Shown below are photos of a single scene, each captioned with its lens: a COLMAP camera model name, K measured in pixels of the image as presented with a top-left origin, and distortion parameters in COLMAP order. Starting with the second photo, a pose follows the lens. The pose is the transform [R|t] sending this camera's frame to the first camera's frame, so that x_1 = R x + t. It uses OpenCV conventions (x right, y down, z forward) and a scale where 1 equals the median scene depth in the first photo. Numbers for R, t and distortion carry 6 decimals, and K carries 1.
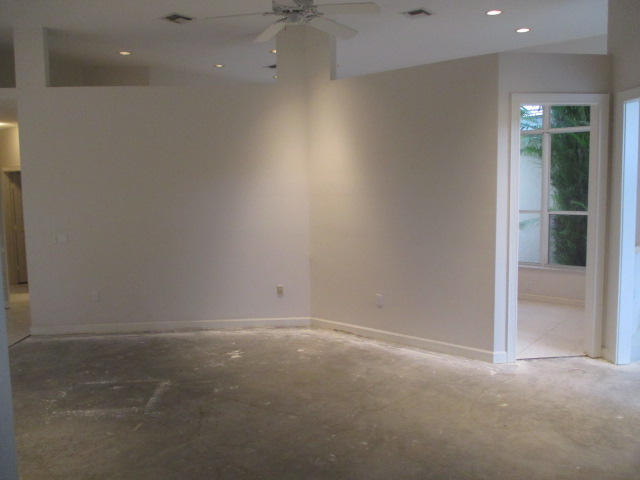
lens RADIAL K [[535.4, 0, 319.2], [0, 535.4, 228.3], [0, 0, 1]] dist [-0.014987, -0.018169]
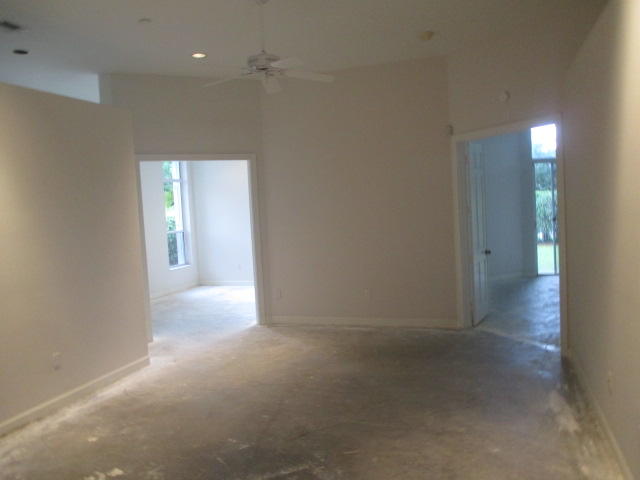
lens RADIAL K [[535.4, 0, 319.2], [0, 535.4, 228.3], [0, 0, 1]] dist [-0.014987, -0.018169]
pose [[-0.378534, -0.001921, 0.925585, -0.915738], [0.134878, 0.989209, 0.057214, -0.069829], [-0.915707, 0.146498, -0.374190, 1.023801]]
